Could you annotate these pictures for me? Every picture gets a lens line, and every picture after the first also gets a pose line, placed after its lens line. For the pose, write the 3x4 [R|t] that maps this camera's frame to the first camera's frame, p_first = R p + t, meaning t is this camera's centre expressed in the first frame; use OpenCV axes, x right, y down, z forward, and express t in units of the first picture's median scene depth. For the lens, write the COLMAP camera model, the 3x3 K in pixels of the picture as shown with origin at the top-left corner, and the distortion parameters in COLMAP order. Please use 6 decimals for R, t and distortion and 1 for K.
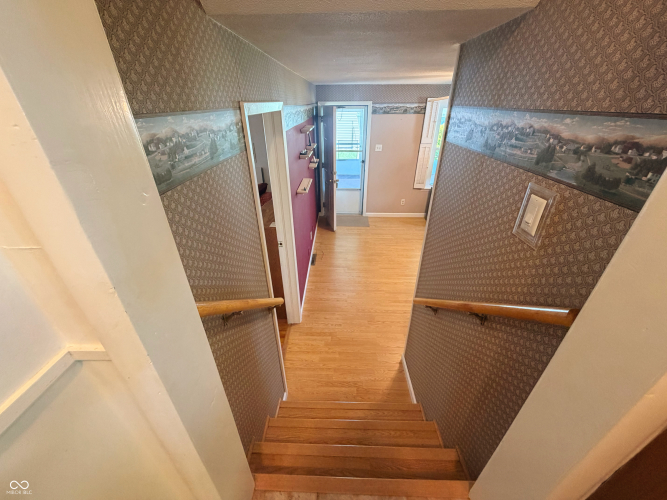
lens RADIAL K [[266.1, 0, 331.0], [0, 266.1, 249.9], [0, 0, 1]] dist [0.000085, 0.000113]
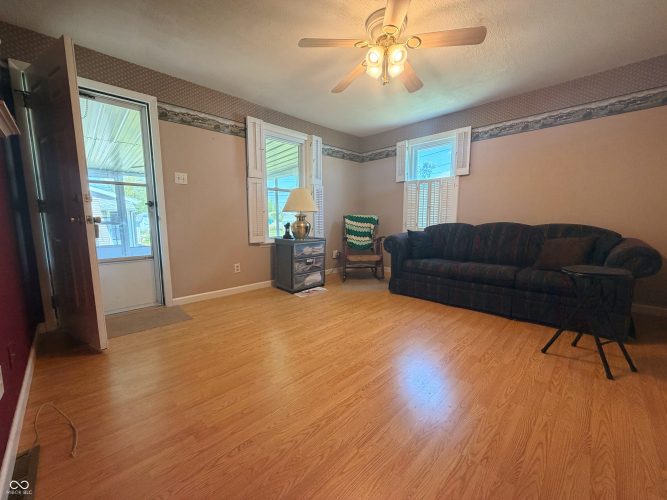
lens RADIAL K [[266.1, 0, 331.0], [0, 266.1, 249.9], [0, 0, 1]] dist [0.000085, 0.000113]
pose [[0.683756, -0.083123, 0.724961, -0.028129], [0.353951, 0.906571, -0.229887, 0.001227], [-0.638119, 0.413788, 0.649295, 0.486925]]
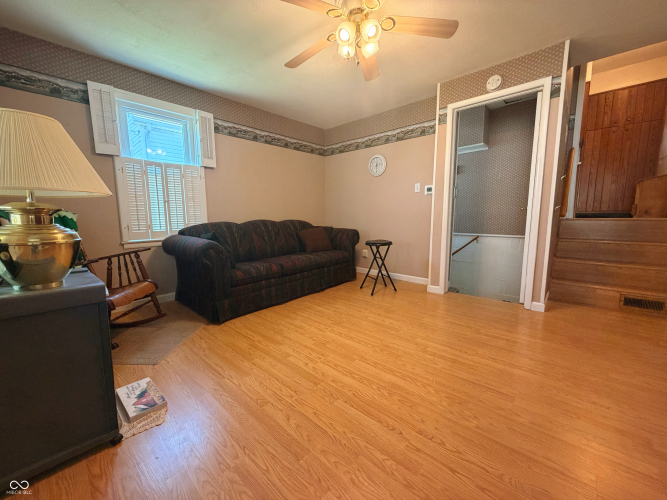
lens RADIAL K [[266.1, 0, 331.0], [0, 266.1, 249.9], [0, 0, 1]] dist [0.000085, 0.000113]
pose [[-0.755381, -0.068765, 0.651668, 0.115654], [0.334976, 0.814201, 0.474203, -0.270117], [-0.563197, 0.576496, -0.591997, 0.976157]]
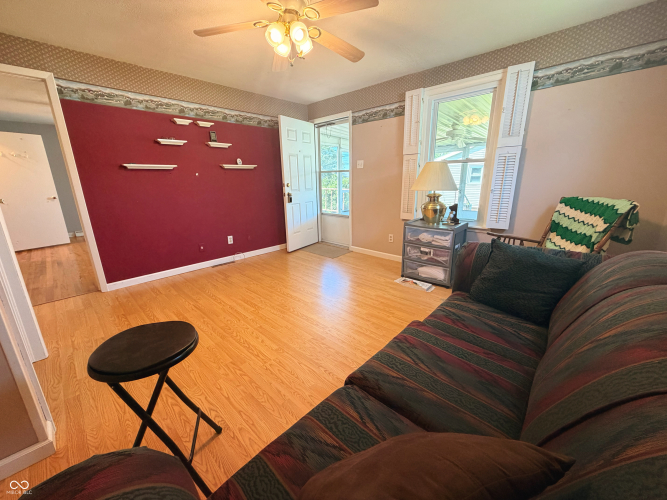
lens RADIAL K [[266.1, 0, 331.0], [0, 266.1, 249.9], [0, 0, 1]] dist [0.000085, 0.000113]
pose [[0.746167, 0.169466, -0.643829, 0.675615], [-0.314896, 0.941883, -0.117031, -0.017855], [0.586579, 0.290063, 0.756167, 0.414959]]
